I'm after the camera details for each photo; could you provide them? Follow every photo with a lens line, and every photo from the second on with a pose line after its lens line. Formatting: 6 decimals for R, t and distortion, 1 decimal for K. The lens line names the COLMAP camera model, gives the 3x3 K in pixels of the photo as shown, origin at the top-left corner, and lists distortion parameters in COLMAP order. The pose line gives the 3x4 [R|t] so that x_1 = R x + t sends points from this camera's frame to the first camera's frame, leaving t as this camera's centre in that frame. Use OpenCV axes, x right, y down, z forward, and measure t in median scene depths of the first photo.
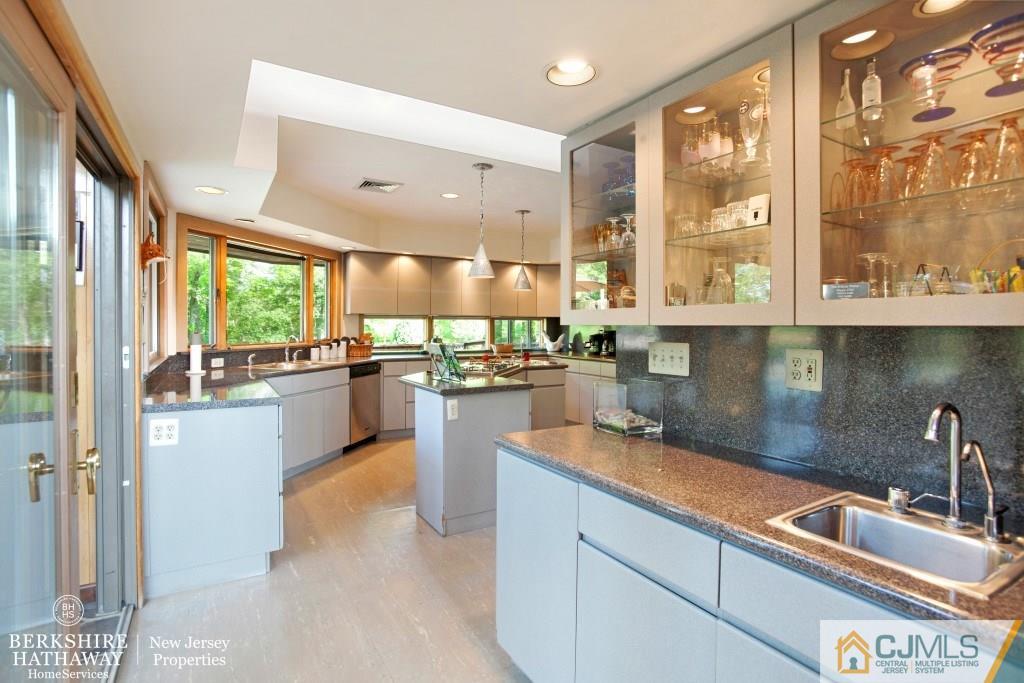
lens RADIAL K [[505.1, 0, 515.4], [0, 505.1, 335.1], [0, 0, 1]] dist [-0.026862, 0.002119]
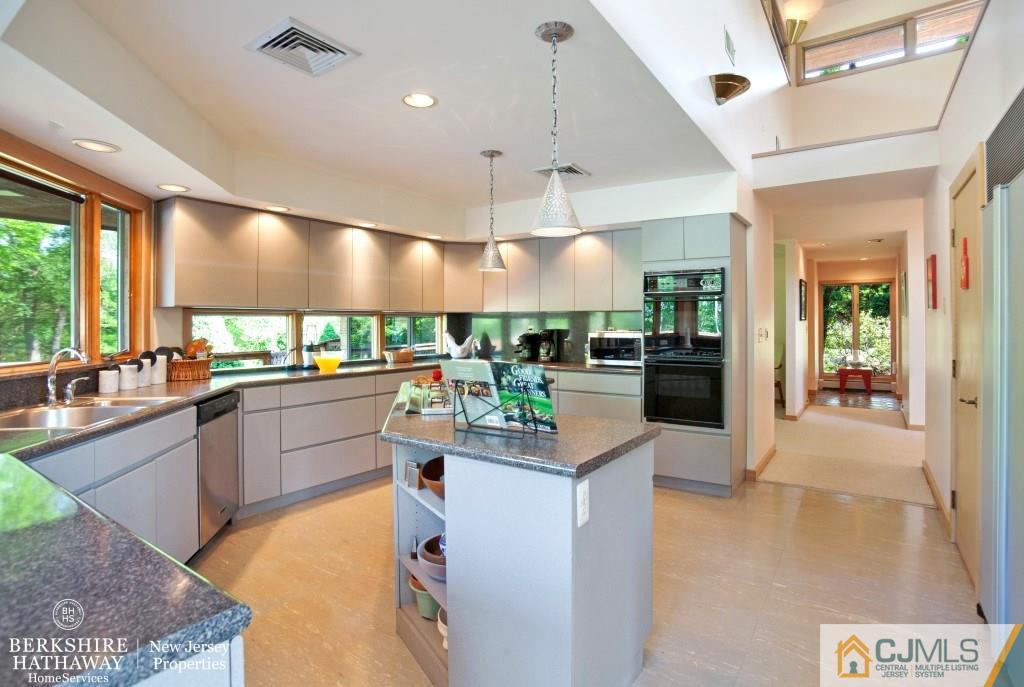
lens RADIAL K [[505.1, 0, 494.6], [0, 505.1, 323.2], [0, 0, 1]] dist [-0.026862, 0.002119]
pose [[0.919074, -0.010145, 0.393954, -0.216276], [0.018372, 0.999685, -0.017119, -0.007073], [-0.393656, 0.022971, 0.918971, 0.338341]]
